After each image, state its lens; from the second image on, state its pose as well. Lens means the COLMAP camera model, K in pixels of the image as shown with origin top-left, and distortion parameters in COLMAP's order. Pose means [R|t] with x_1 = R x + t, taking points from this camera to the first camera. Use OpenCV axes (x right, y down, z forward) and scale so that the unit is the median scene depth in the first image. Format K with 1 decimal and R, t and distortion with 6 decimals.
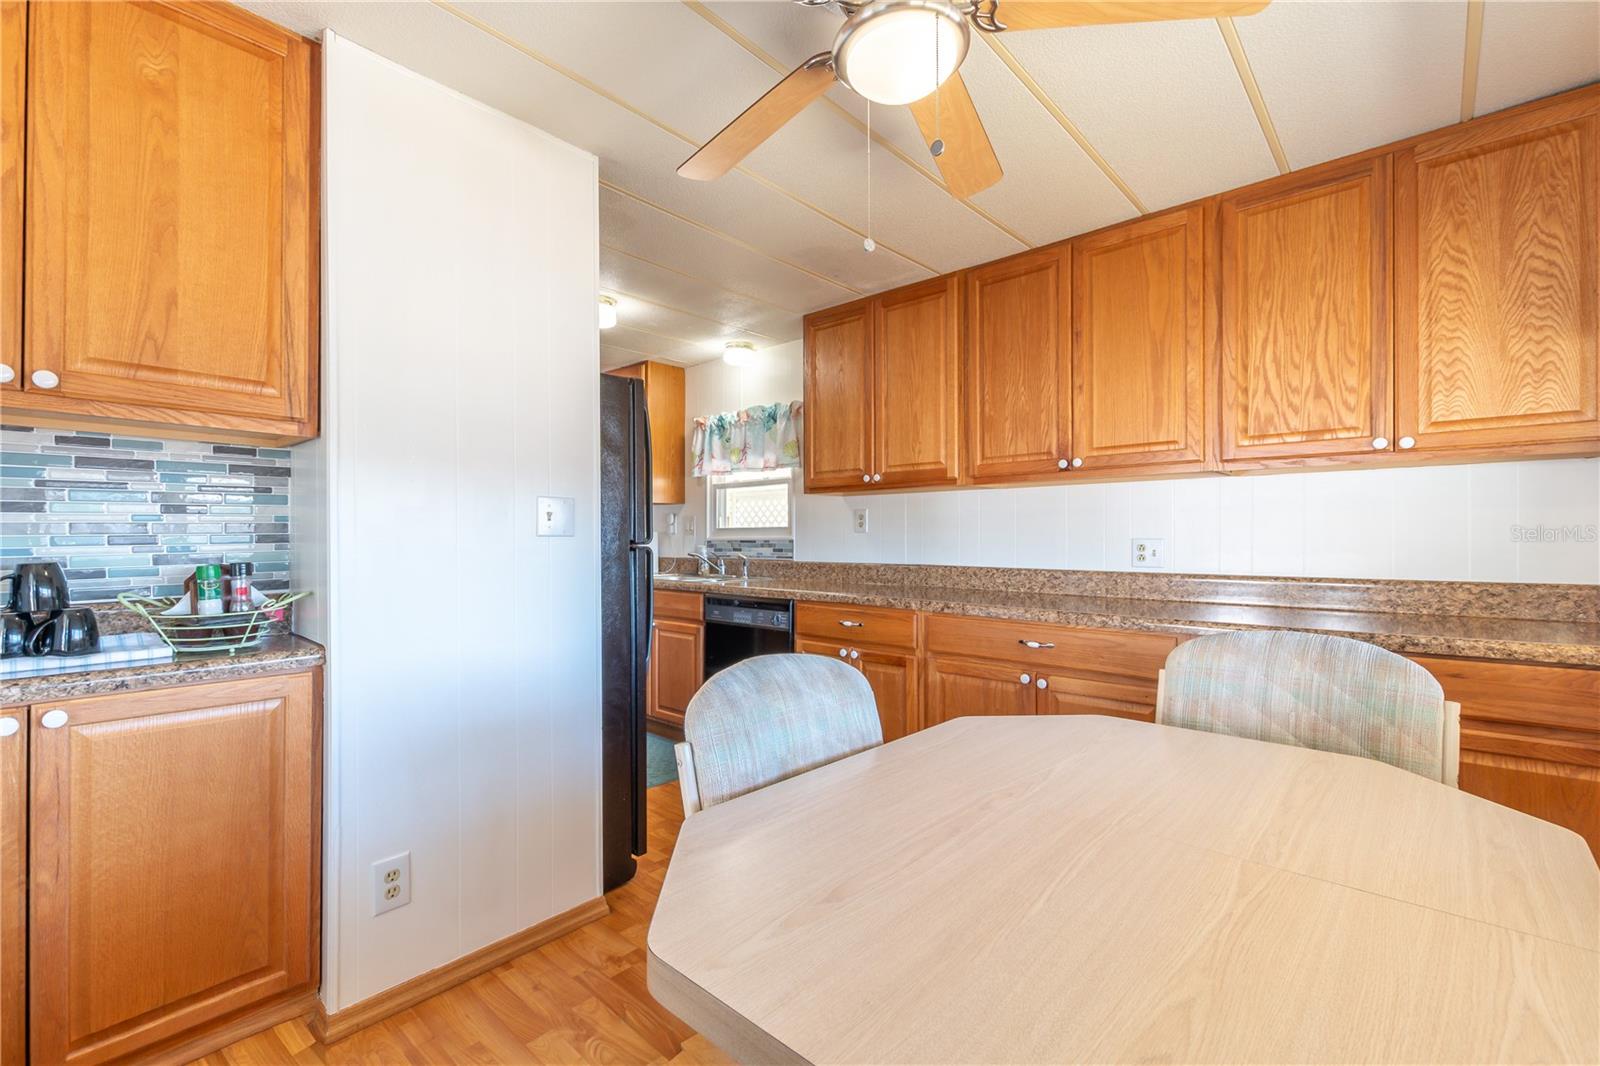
lens RADIAL K [[696.4, 0, 800.0], [0, 696.4, 533.0], [0, 0, 1]] dist [0.010136, -0.006117]
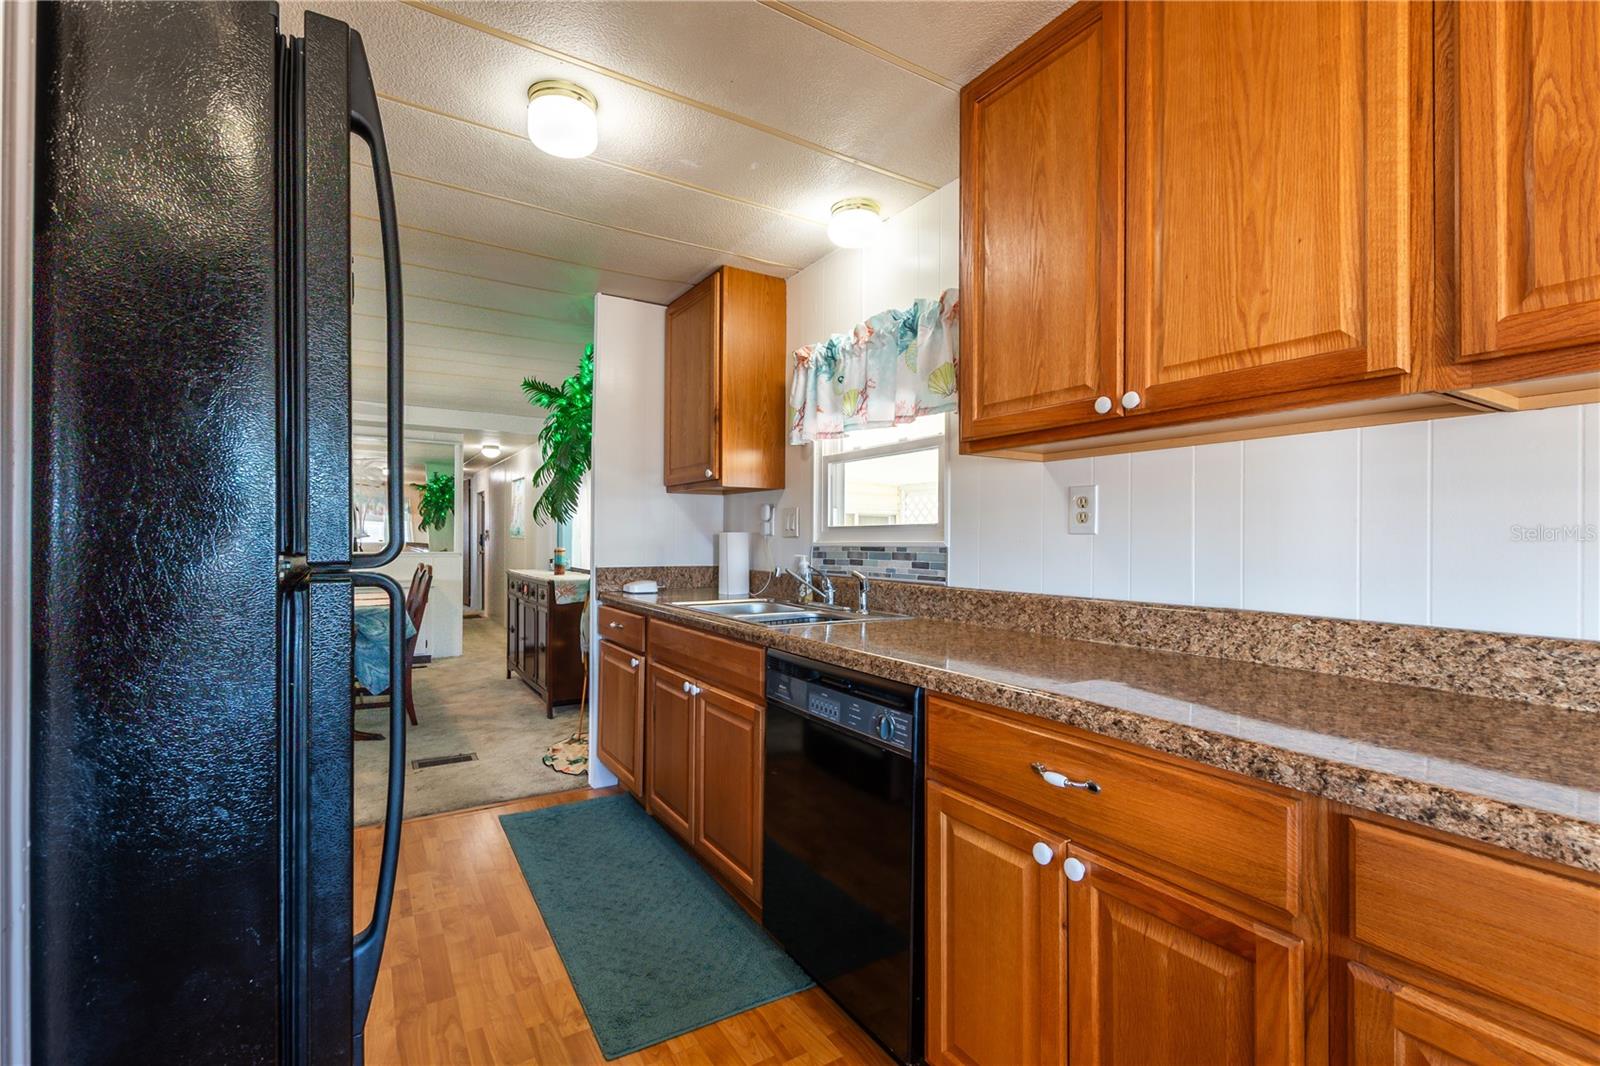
lens RADIAL K [[696.4, 0, 800.0], [0, 696.4, 533.0], [0, 0, 1]] dist [0.010136, -0.006117]
pose [[0.962458, 0.003785, -0.271404, 0.030778], [-0.004715, 0.999985, -0.002776, 0.000908], [0.271390, 0.003951, 0.962461, 0.491909]]
